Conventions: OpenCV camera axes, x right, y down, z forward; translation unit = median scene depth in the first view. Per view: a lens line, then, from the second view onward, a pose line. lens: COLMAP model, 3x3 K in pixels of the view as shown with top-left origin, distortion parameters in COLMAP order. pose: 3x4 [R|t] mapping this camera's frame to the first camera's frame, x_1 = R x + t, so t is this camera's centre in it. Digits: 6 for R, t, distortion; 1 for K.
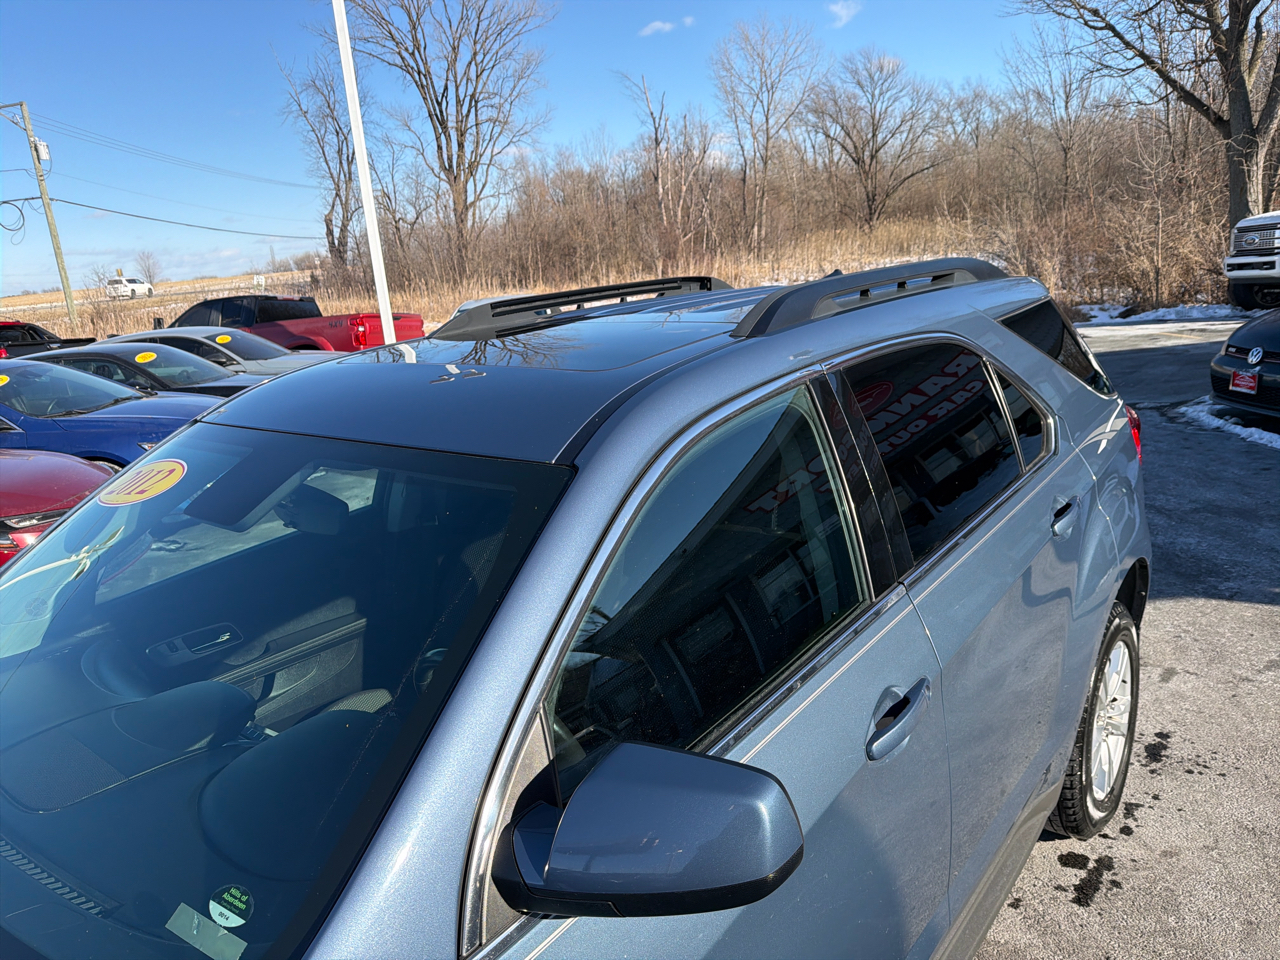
lens RADIAL K [[901.2, 0, 637.4], [0, 901.2, 476.9], [0, 0, 1]] dist [0.032981, -0.046372]
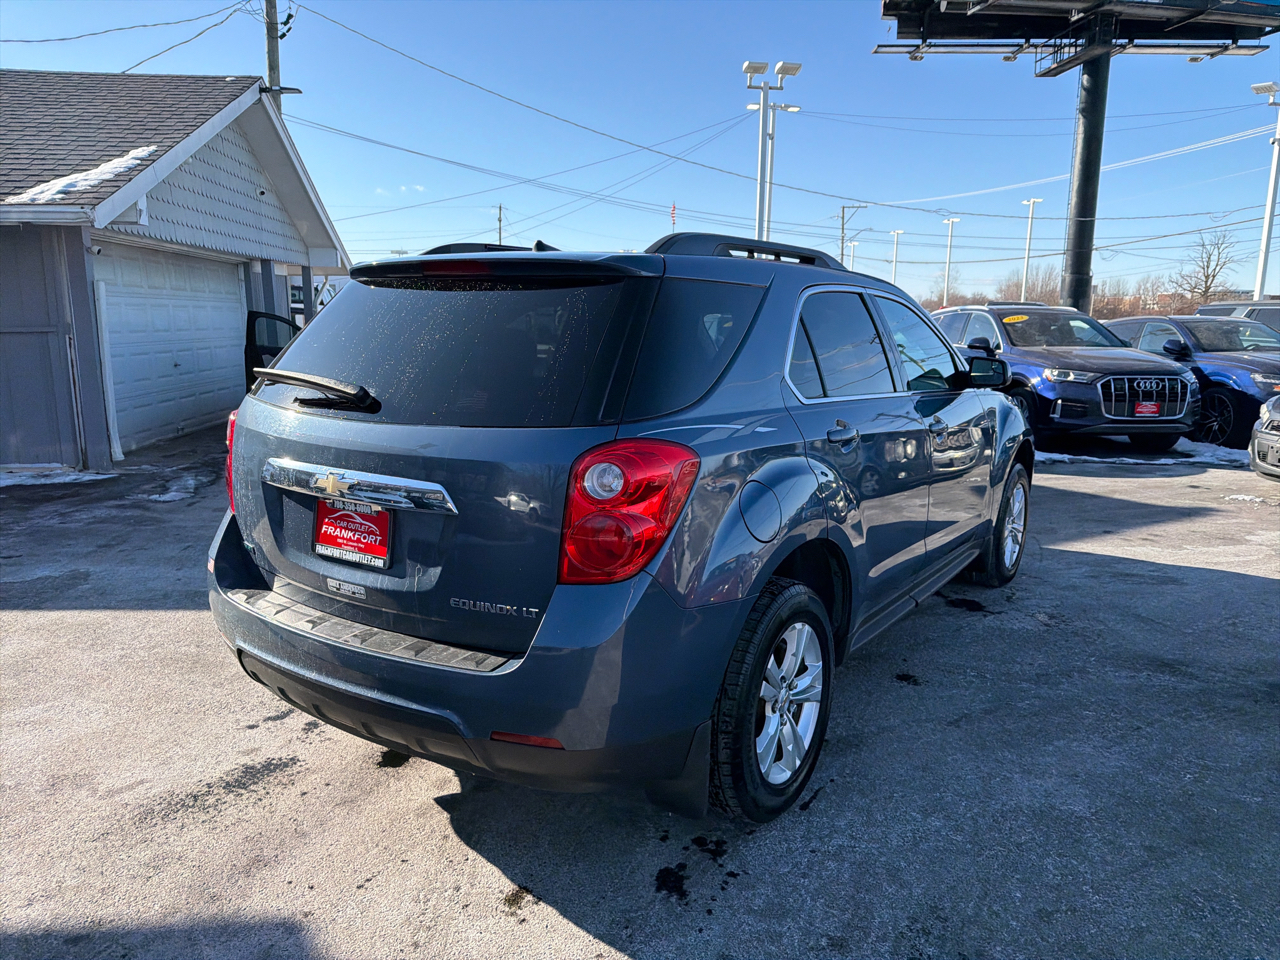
lens RADIAL K [[901.2, 0, 654.2], [0, 901.2, 473.3], [0, 0, 1]] dist [0.032981, -0.046372]
pose [[-0.991229, 0.095978, -0.090851, 0.008977], [0.049370, 0.906594, 0.419107, -0.017309], [0.122590, 0.410945, -0.903380, 0.085060]]
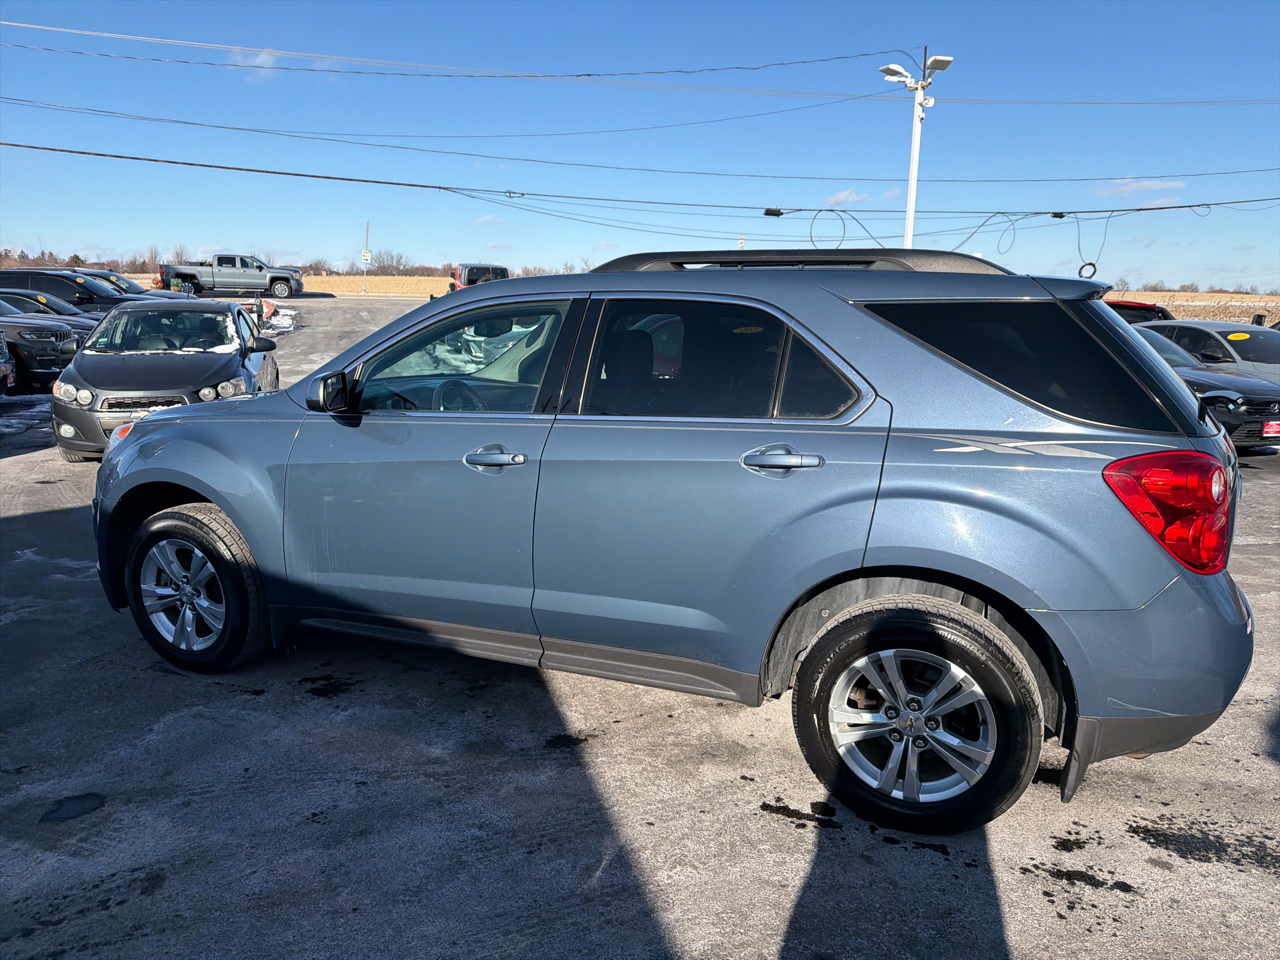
lens RADIAL K [[901.2, 0, 639.4], [0, 901.2, 491.0], [0, 0, 1]] dist [0.032981, -0.046372]
pose [[0.303217, 0.289005, -0.908039, 0.048508], [-0.271119, 0.939683, 0.208543, -0.003799], [0.913539, 0.182953, 0.363282, 0.012644]]
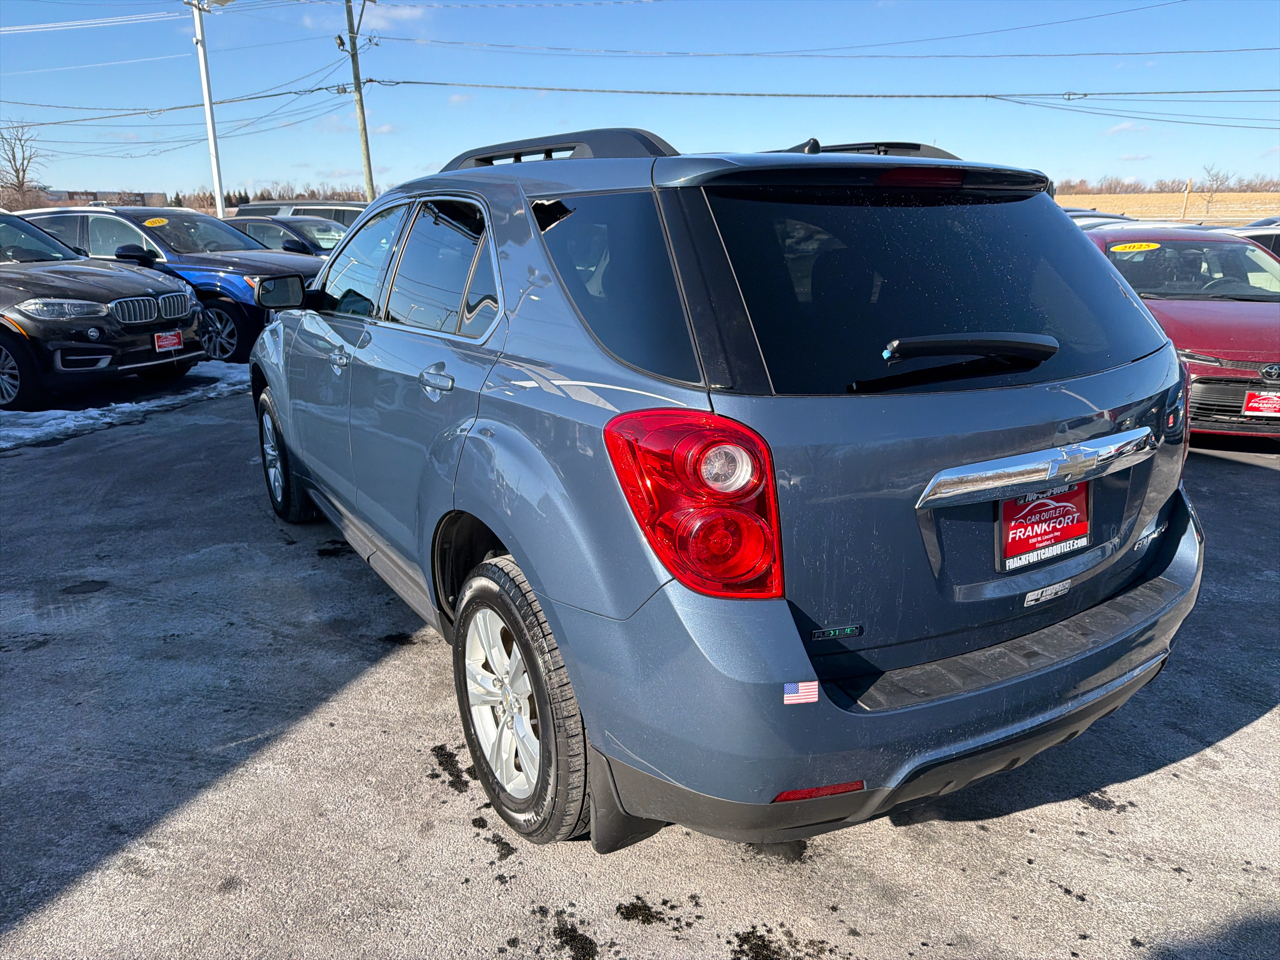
lens RADIAL K [[901.2, 0, 642.7], [0, 901.2, 481.6], [0, 0, 1]] dist [0.032981, -0.046372]
pose [[-0.309559, 0.351829, -0.883397, 0.044623], [-0.207679, 0.881586, 0.423882, -0.011580], [0.927924, 0.314680, -0.199835, 0.047500]]
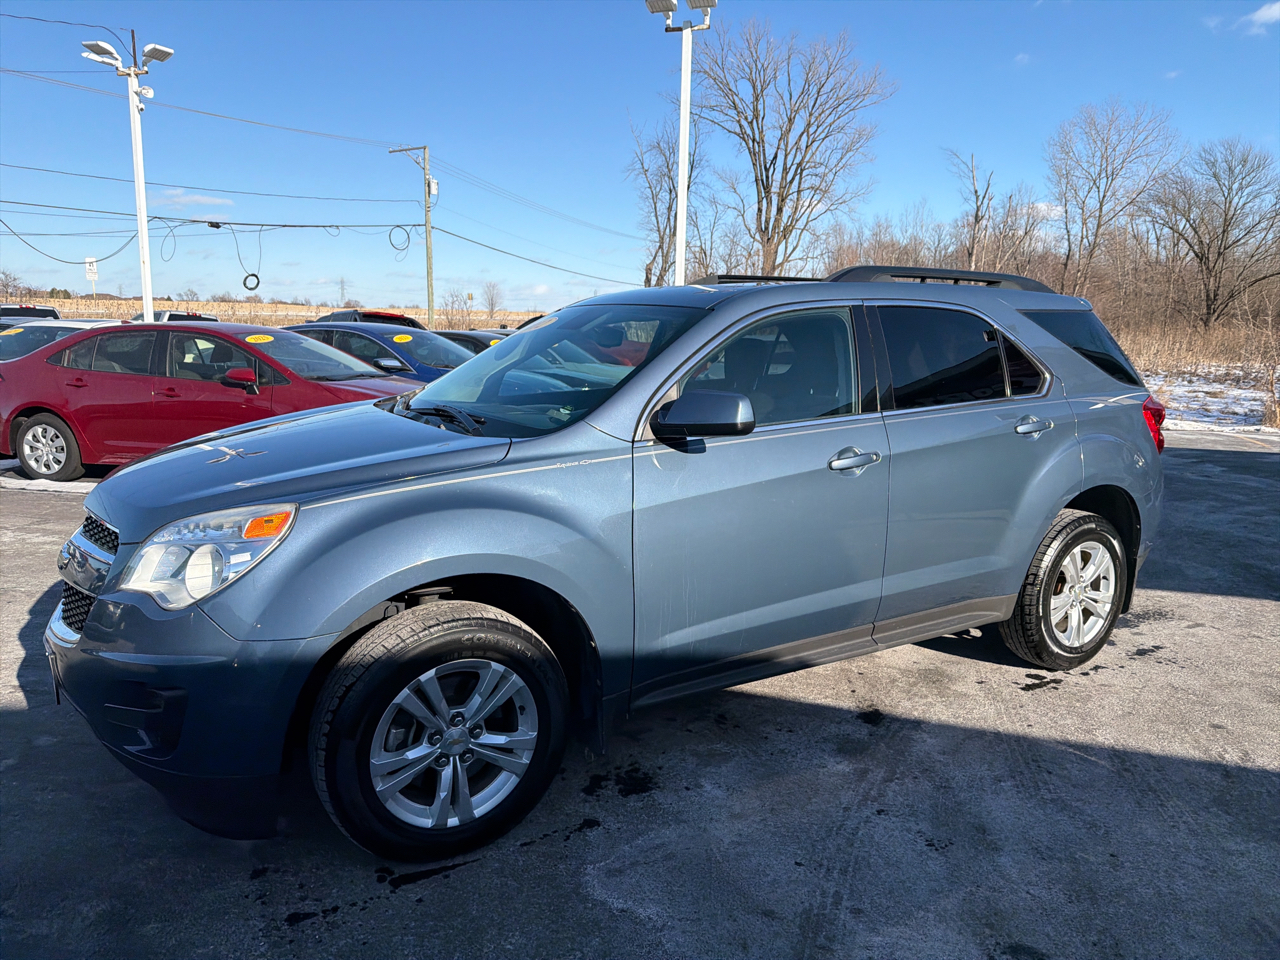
lens RADIAL K [[901.2, 0, 652.0], [0, 901.2, 484.8], [0, 0, 1]] dist [0.032981, -0.046372]
pose [[0.946757, 0.158207, -0.280396, 0.009424], [-0.174340, 0.984119, -0.033391, 0.010212], [0.270660, 0.080498, 0.959304, -0.023908]]
